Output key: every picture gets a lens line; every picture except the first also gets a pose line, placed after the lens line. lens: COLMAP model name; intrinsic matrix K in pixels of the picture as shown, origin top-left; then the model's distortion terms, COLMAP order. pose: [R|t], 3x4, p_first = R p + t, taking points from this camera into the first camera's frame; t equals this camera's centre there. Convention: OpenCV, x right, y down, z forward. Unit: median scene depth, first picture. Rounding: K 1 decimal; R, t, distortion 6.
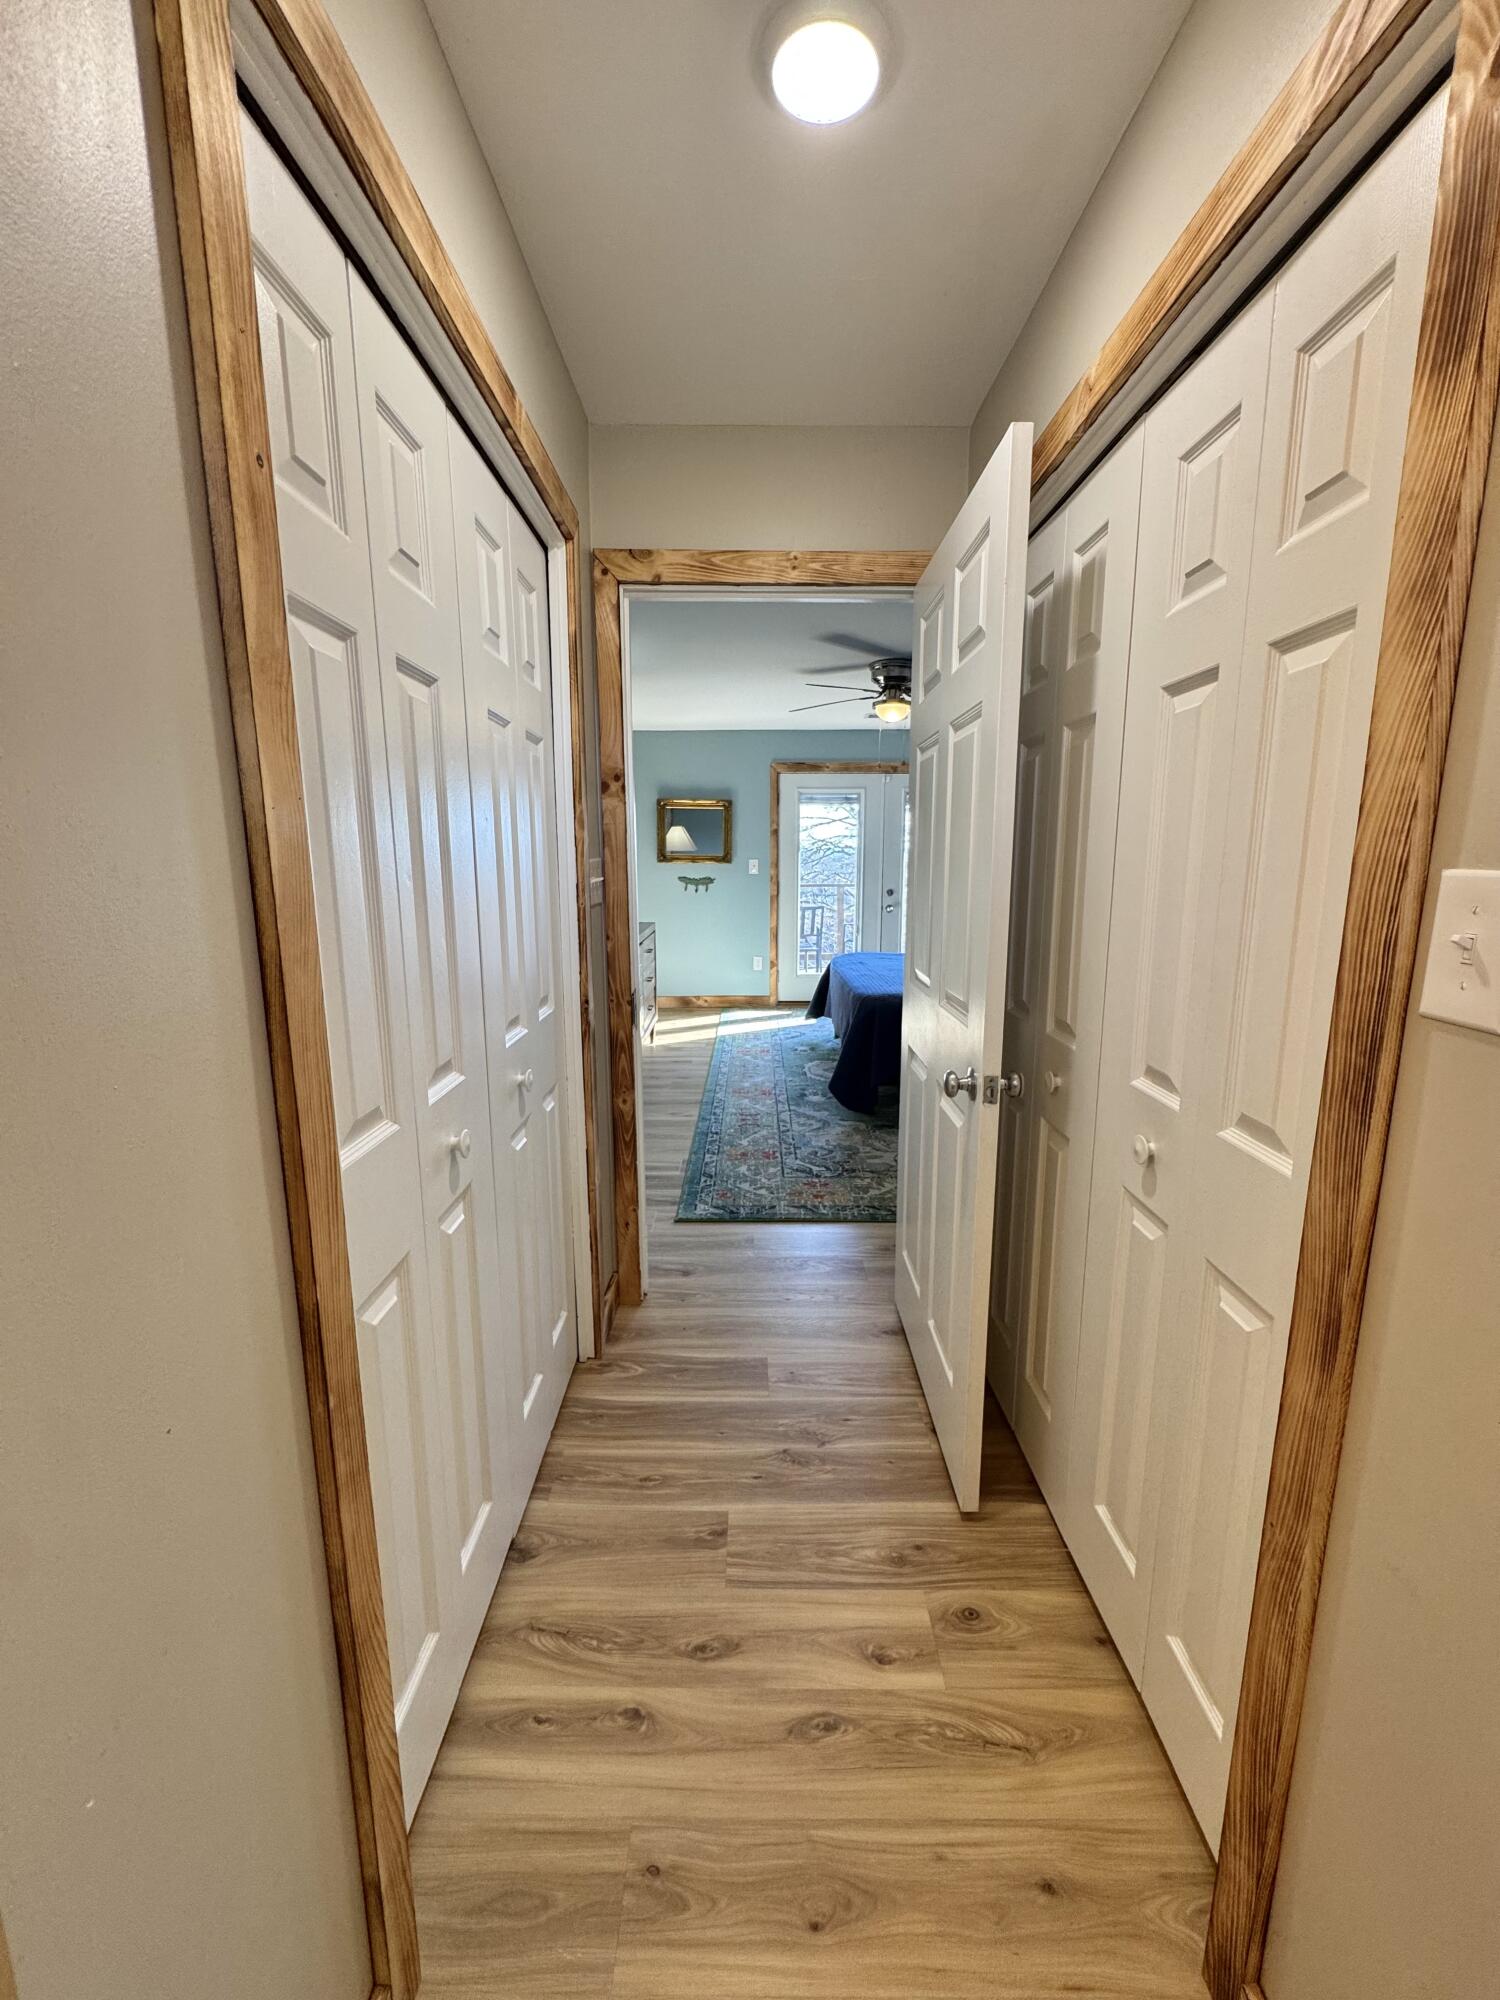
lens RADIAL K [[797.2, 0, 754.9], [0, 797.2, 1005.6], [0, 0, 1]] dist [-0.000339, 0.000205]
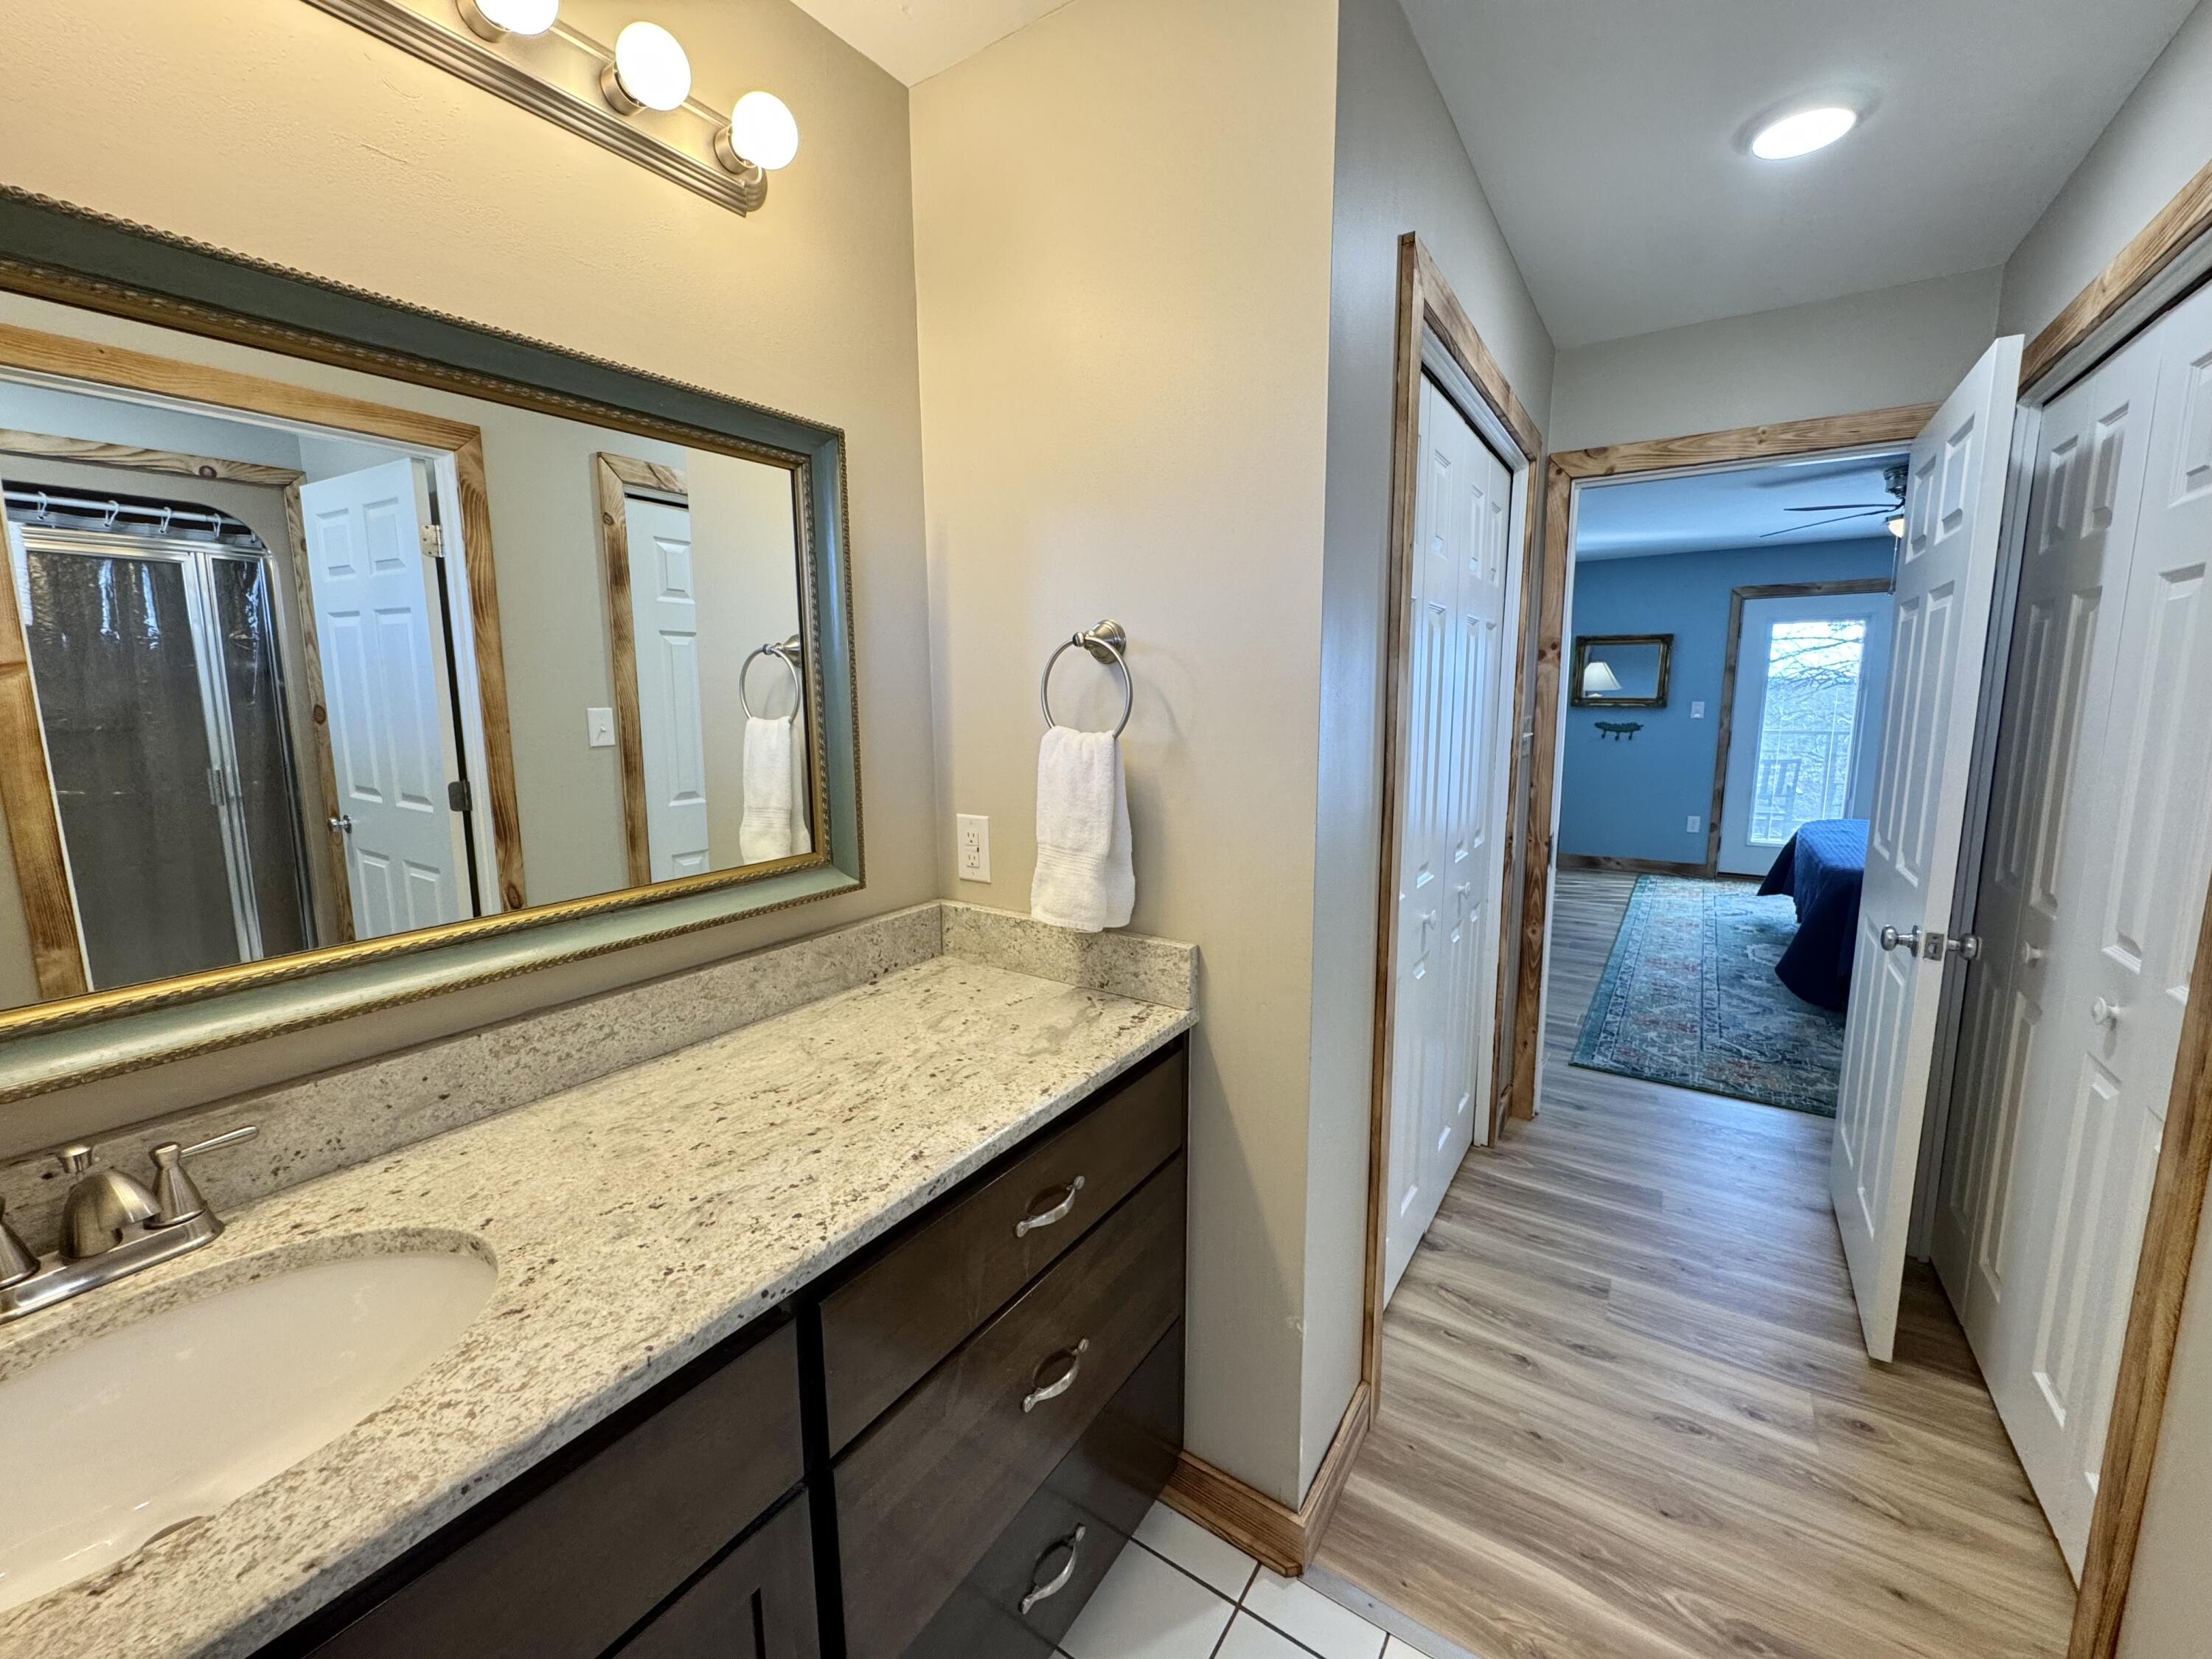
lens RADIAL K [[881.7, 0, 1110.5], [0, 881.7, 827.2], [0, 0, 1]] dist [-0.000339, 0.000205]
pose [[0.831770, 0.074719, -0.550069, 0.012398], [-0.092802, 0.995672, -0.005080, 0.036524], [0.547308, 0.055273, 0.835104, -0.378560]]
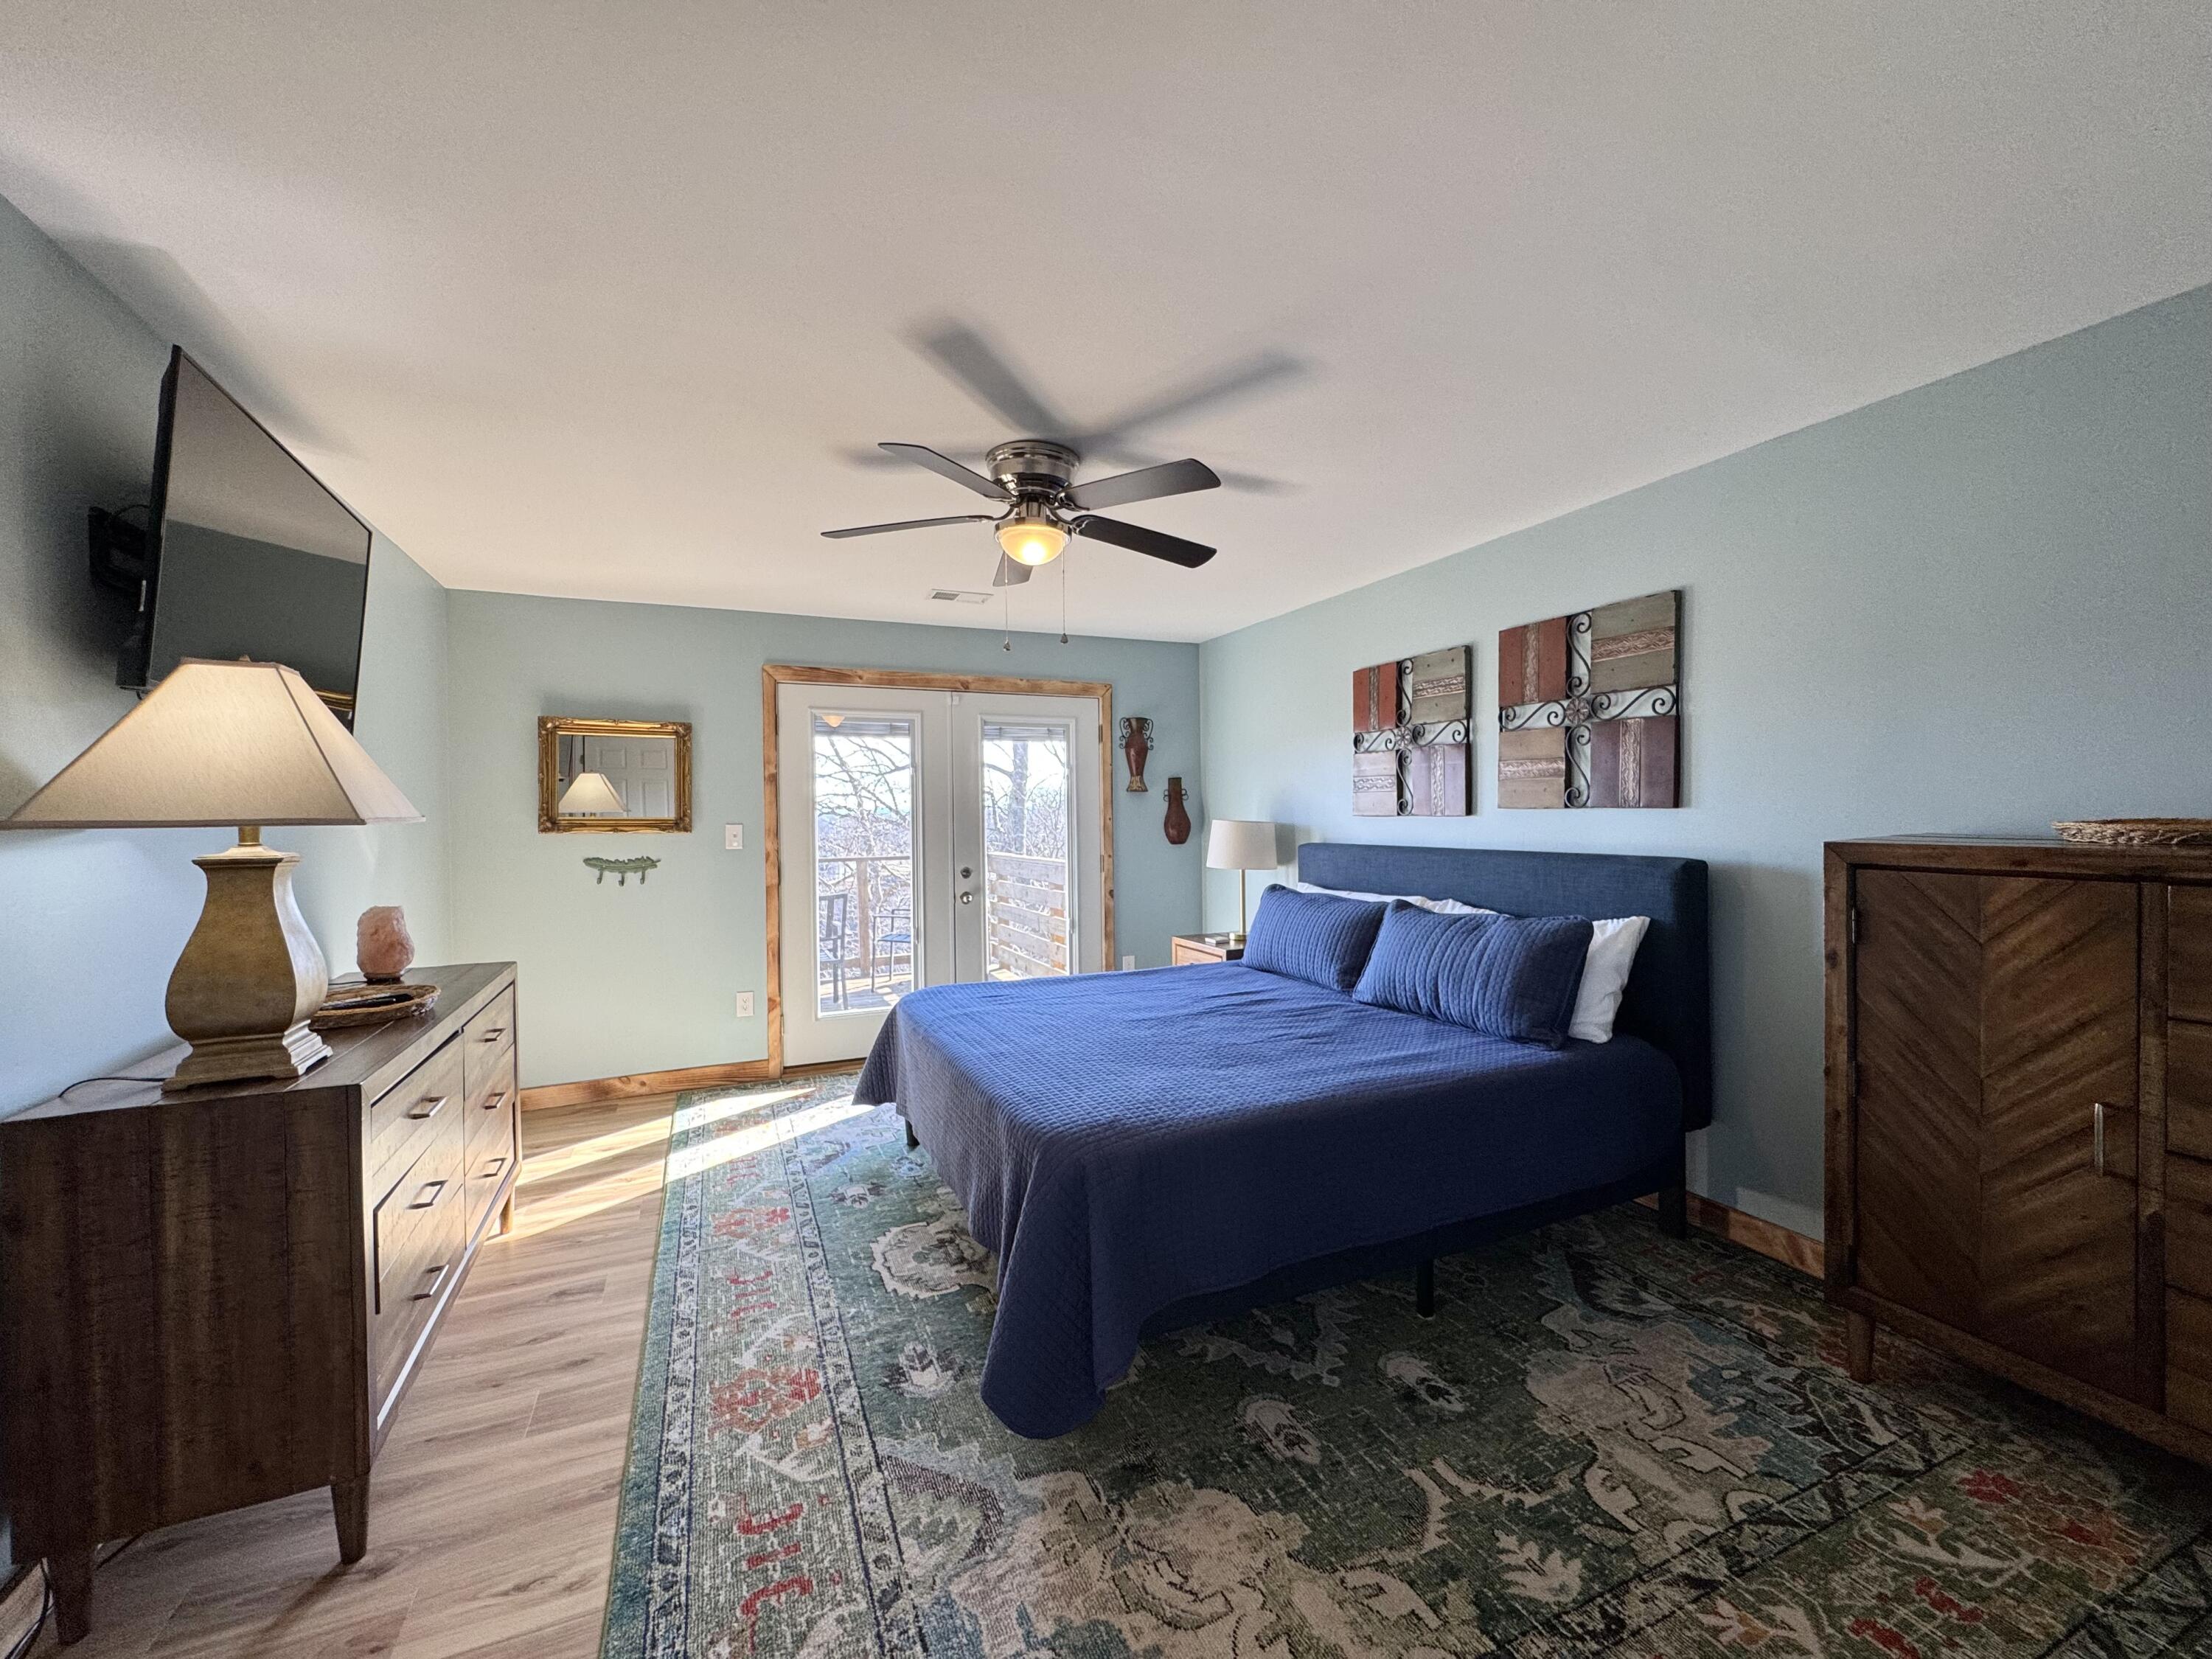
lens RADIAL K [[881.7, 0, 1094.5], [0, 881.7, 831.8], [0, 0, 1]] dist [-0.000339, 0.000205]
pose [[0.917772, -0.017156, 0.396736, -0.047096], [0.083919, 0.984882, -0.151542, -0.182949], [-0.388139, 0.172374, 0.905337, 0.981675]]
